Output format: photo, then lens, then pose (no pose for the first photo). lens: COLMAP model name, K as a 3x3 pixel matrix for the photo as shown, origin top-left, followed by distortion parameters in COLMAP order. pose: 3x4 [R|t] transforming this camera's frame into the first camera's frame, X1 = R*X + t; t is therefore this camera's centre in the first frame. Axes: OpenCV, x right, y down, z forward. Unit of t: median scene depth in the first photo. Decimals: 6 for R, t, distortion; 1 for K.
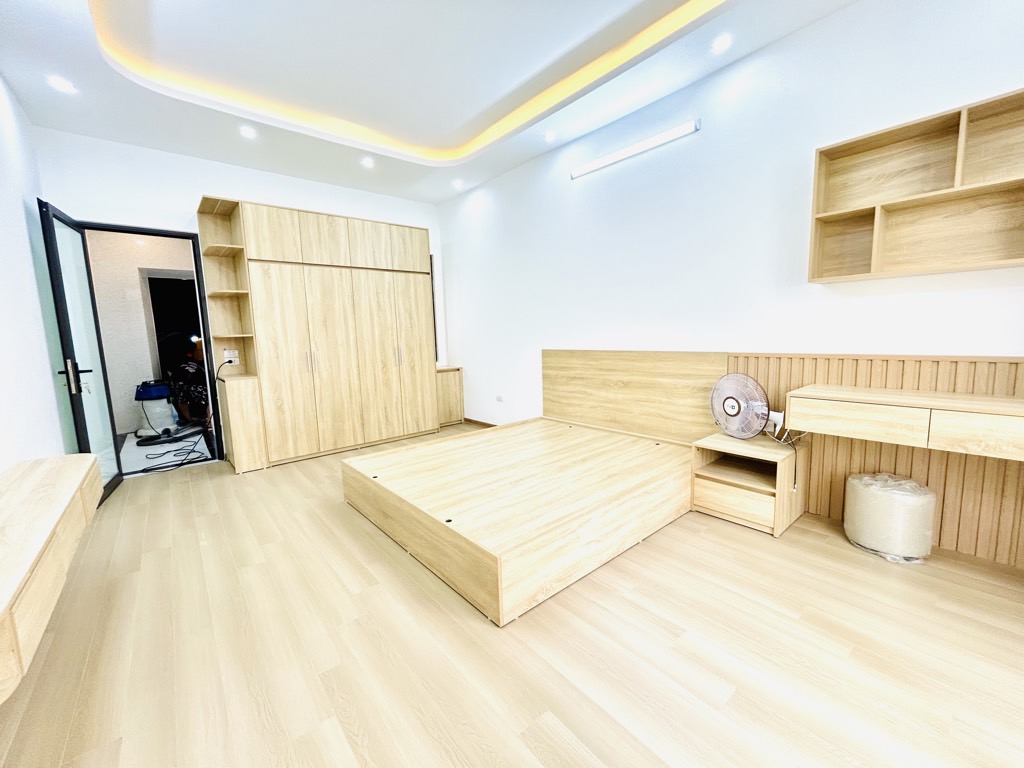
lens RADIAL K [[418.4, 0, 512.0], [0, 418.4, 384.0], [0, 0, 1]] dist [0.012326, 0.000342]
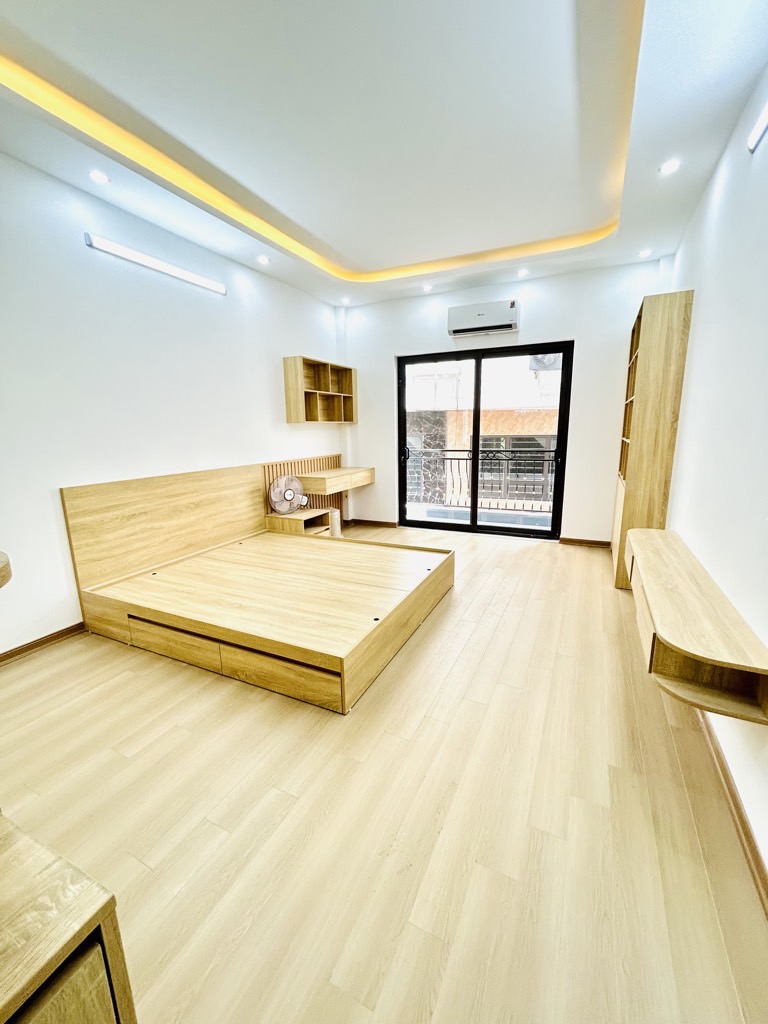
lens RADIAL K [[418.3, 0, 384.7], [0, 418.3, 512.1], [0, 0, 1]] dist [0.001220, -0.000036]
pose [[-0.404277, -0.142913, 0.903402, -0.874643], [0.146088, 0.964948, 0.218024, -0.143649], [-0.902894, 0.220118, -0.369229, 1.014263]]
